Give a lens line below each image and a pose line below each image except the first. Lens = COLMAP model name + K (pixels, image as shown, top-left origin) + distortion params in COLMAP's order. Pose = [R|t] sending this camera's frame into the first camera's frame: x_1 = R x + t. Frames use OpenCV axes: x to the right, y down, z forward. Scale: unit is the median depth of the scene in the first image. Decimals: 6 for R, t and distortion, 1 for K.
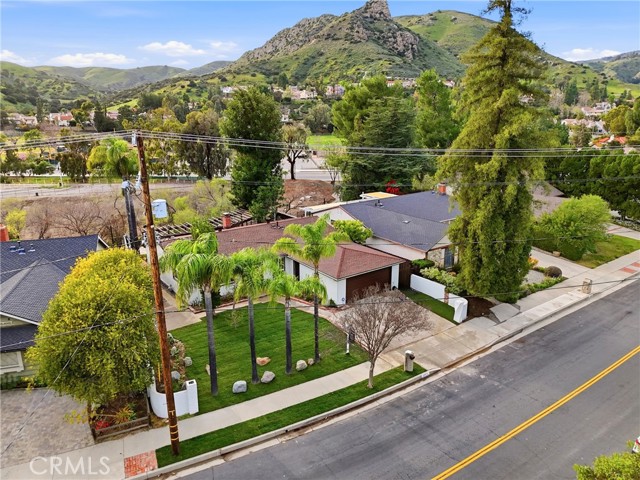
lens RADIAL K [[471.3, 0, 322.6], [0, 471.3, 240.2], [0, 0, 1]] dist [0.064793, -0.055974]
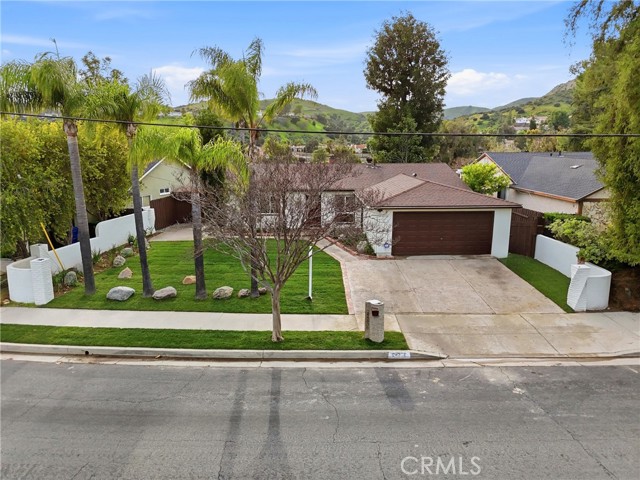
lens RADIAL K [[471.3, 0, 322.6], [0, 471.3, 240.2], [0, 0, 1]] dist [0.064793, -0.055974]
pose [[0.826967, 0.112632, -0.550854, 0.331771], [-0.156284, 0.987168, -0.032775, 0.158042], [0.540094, 0.113193, 0.833958, 0.433556]]
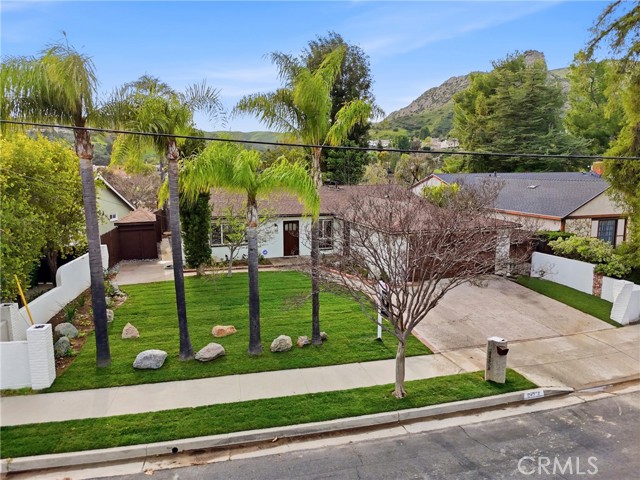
lens RADIAL K [[471.3, 0, 322.6], [0, 471.3, 240.2], [0, 0, 1]] dist [0.064793, -0.055974]
pose [[0.956936, 0.046729, -0.286515, 0.119809], [-0.080672, 0.990891, -0.107830, 0.164517], [0.278866, 0.126300, 0.951988, 0.397227]]
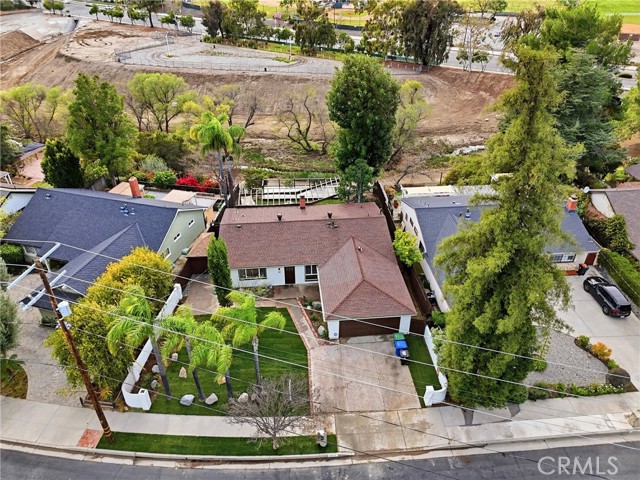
lens RADIAL K [[471.3, 0, 322.6], [0, 471.3, 240.2], [0, 0, 1]] dist [0.064793, -0.055974]
pose [[0.854377, 0.288497, -0.432215, 0.423619], [-0.144826, 0.930975, 0.335127, -0.427897], [0.499065, -0.223729, 0.837186, 0.159946]]
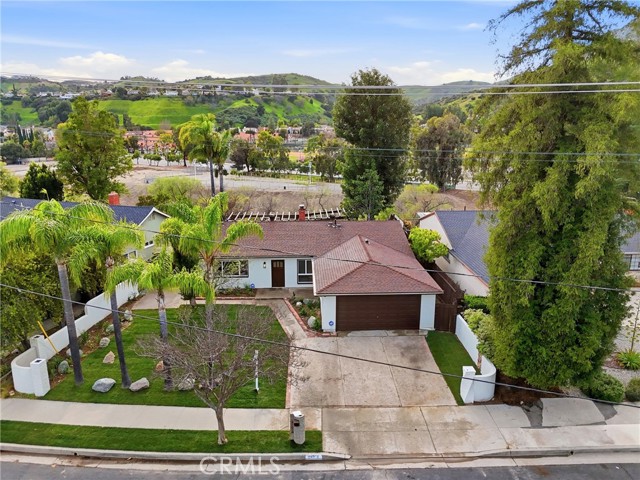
lens RADIAL K [[471.3, 0, 322.6], [0, 471.3, 240.2], [0, 0, 1]] dist [0.064793, -0.055974]
pose [[0.827926, 0.139689, -0.543163, 0.436893], [-0.155180, 0.987731, 0.017485, -0.017309], [0.538942, 0.069812, 0.839445, 0.358794]]
